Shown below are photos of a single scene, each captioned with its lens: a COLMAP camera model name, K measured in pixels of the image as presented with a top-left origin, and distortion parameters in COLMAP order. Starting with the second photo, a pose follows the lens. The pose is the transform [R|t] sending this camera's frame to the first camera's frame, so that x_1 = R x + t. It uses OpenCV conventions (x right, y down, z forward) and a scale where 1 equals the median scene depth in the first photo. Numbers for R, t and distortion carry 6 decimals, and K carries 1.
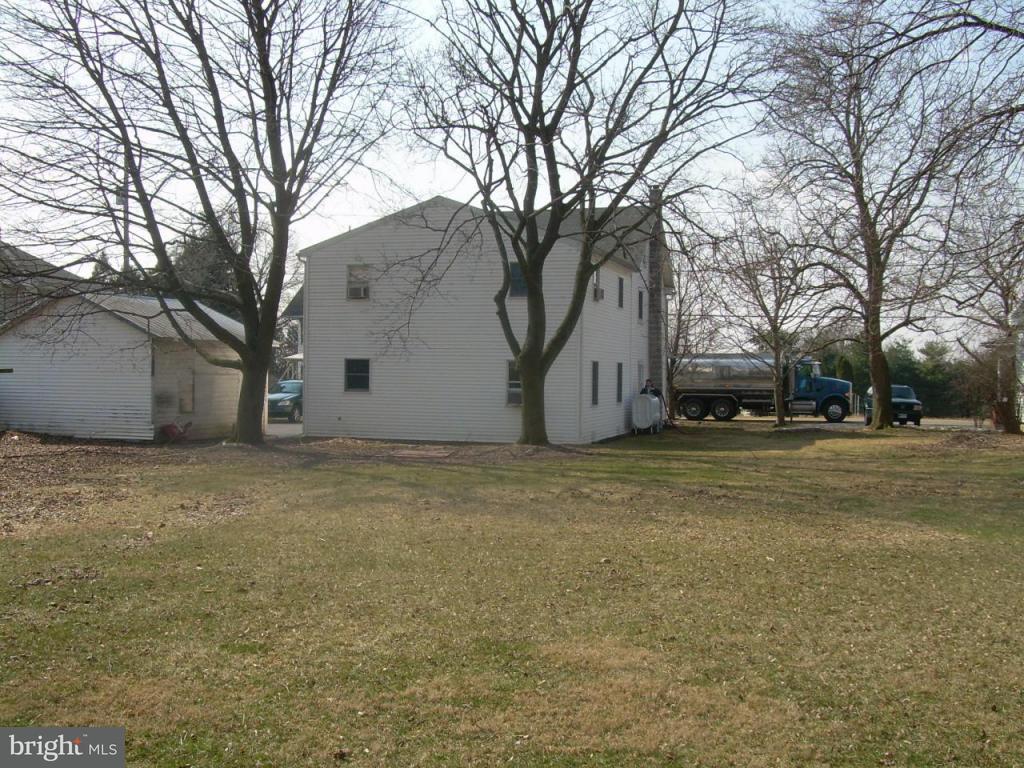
lens RADIAL K [[1142.1, 0, 512.0], [0, 1142.1, 384.0], [0, 0, 1]] dist [-0.156753, -0.021953]
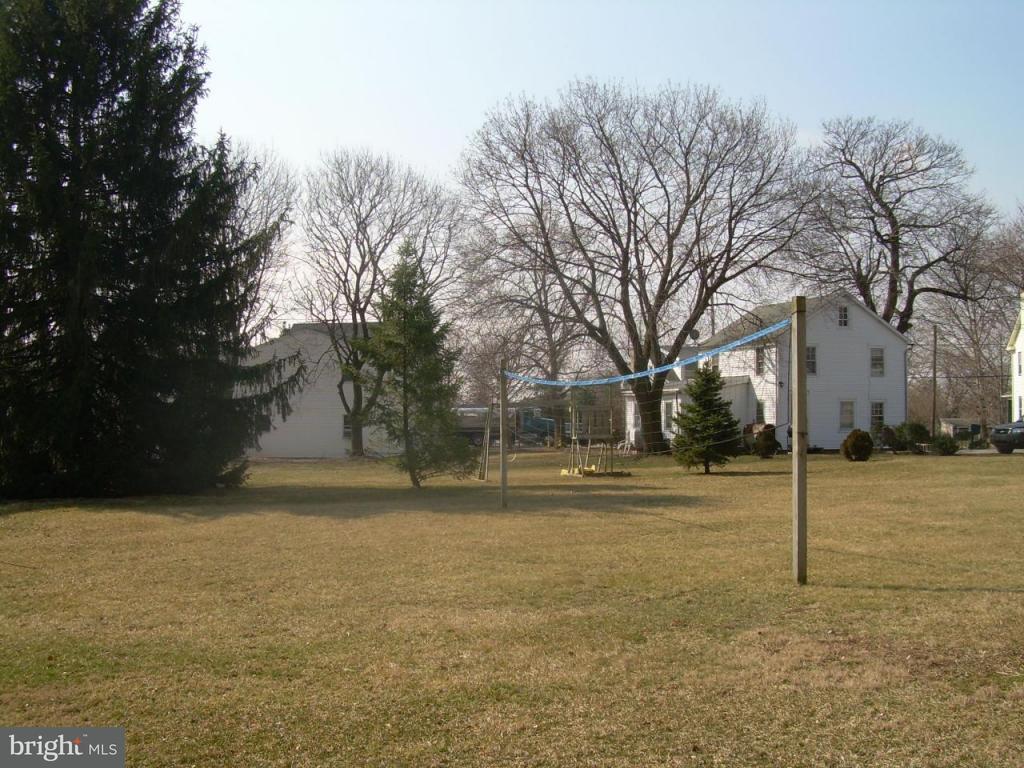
lens RADIAL K [[1142.1, 0, 512.0], [0, 1142.1, 384.0], [0, 0, 1]] dist [-0.156753, -0.021953]
pose [[0.988708, -0.011269, 0.149434, -0.010037], [0.016146, 0.999375, -0.031462, -0.008280], [-0.148986, 0.033520, 0.988271, -1.044573]]
